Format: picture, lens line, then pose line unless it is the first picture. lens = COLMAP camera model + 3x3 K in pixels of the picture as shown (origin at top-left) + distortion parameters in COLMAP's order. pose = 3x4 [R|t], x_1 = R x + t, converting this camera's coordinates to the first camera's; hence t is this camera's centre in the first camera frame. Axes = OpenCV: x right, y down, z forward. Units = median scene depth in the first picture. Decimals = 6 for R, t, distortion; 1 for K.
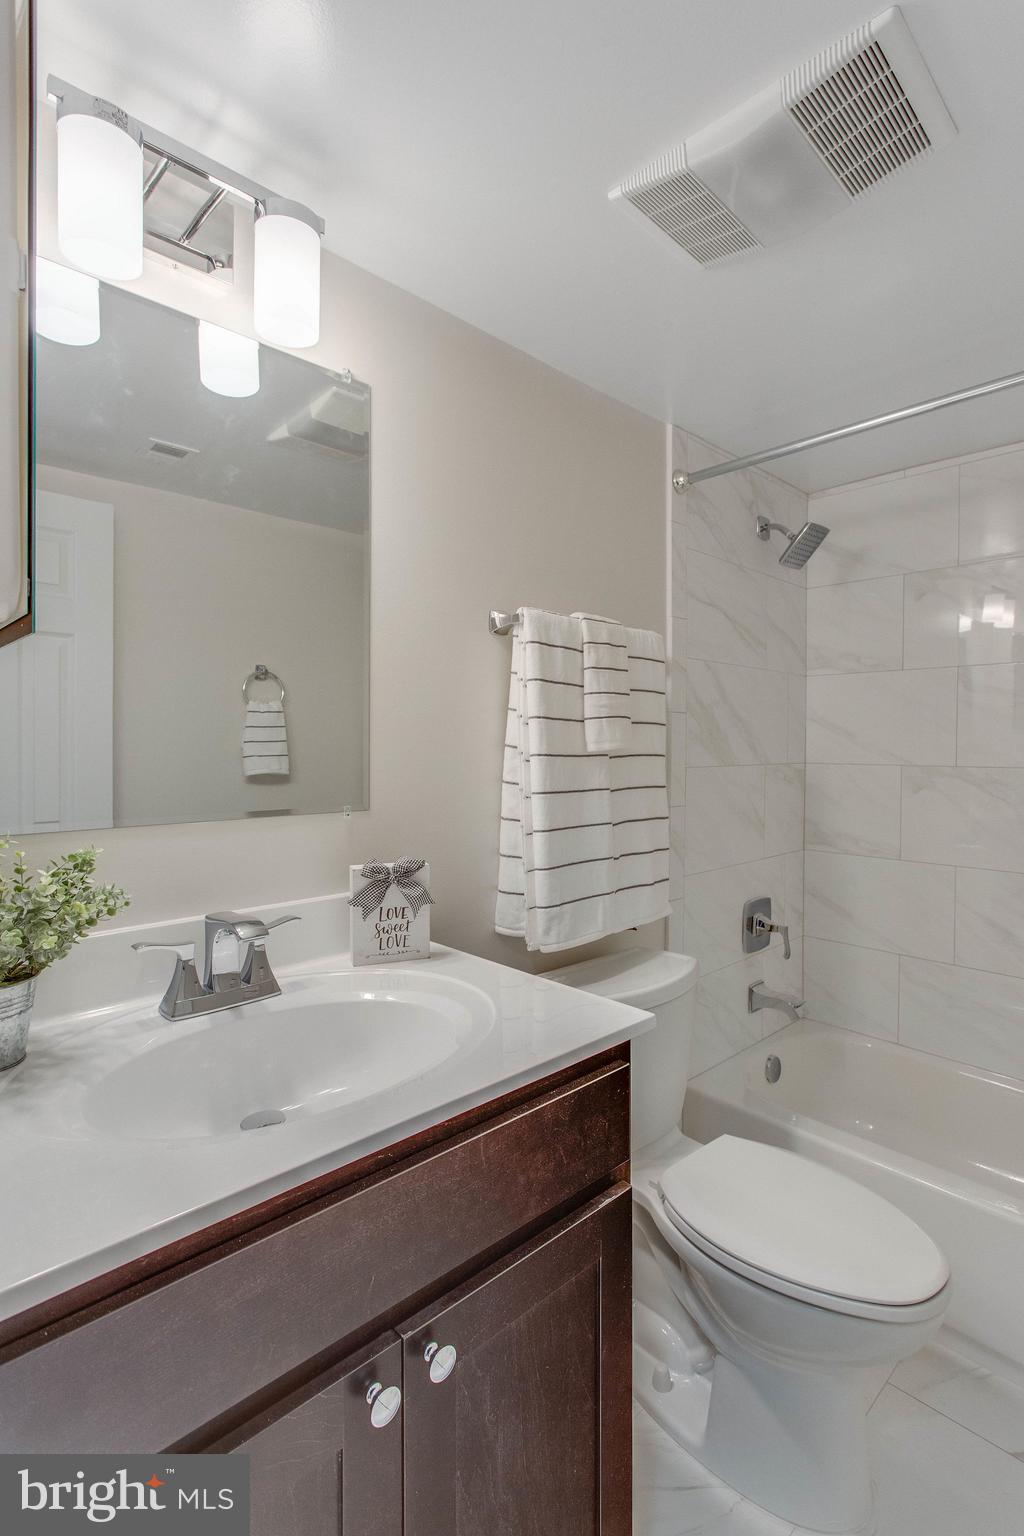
lens RADIAL K [[733.6, 0, 511.8], [0, 733.6, 762.4], [0, 0, 1]] dist [-0.001529, 0.001610]
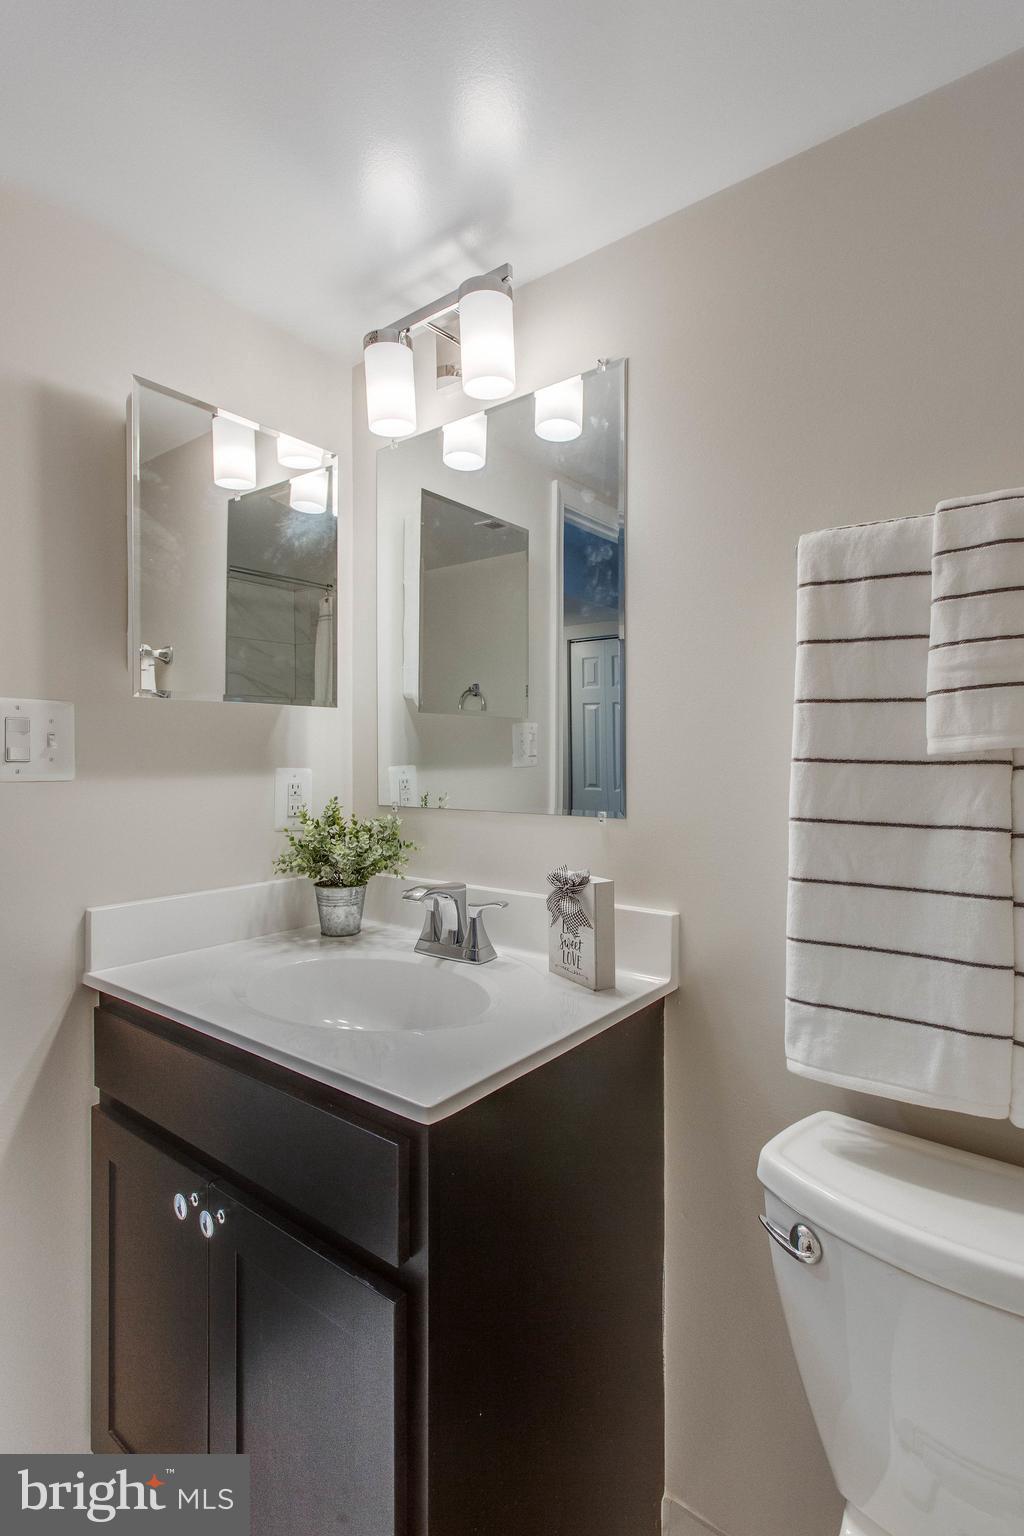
lens RADIAL K [[733.6, 0, 500.8], [0, 733.6, 760.3], [0, 0, 1]] dist [-0.001529, 0.001610]
pose [[0.161606, 0.002208, -0.986853, 0.607410], [-0.019495, 0.999809, -0.000955, -0.003766], [0.986663, 0.019393, 0.161618, 0.617398]]
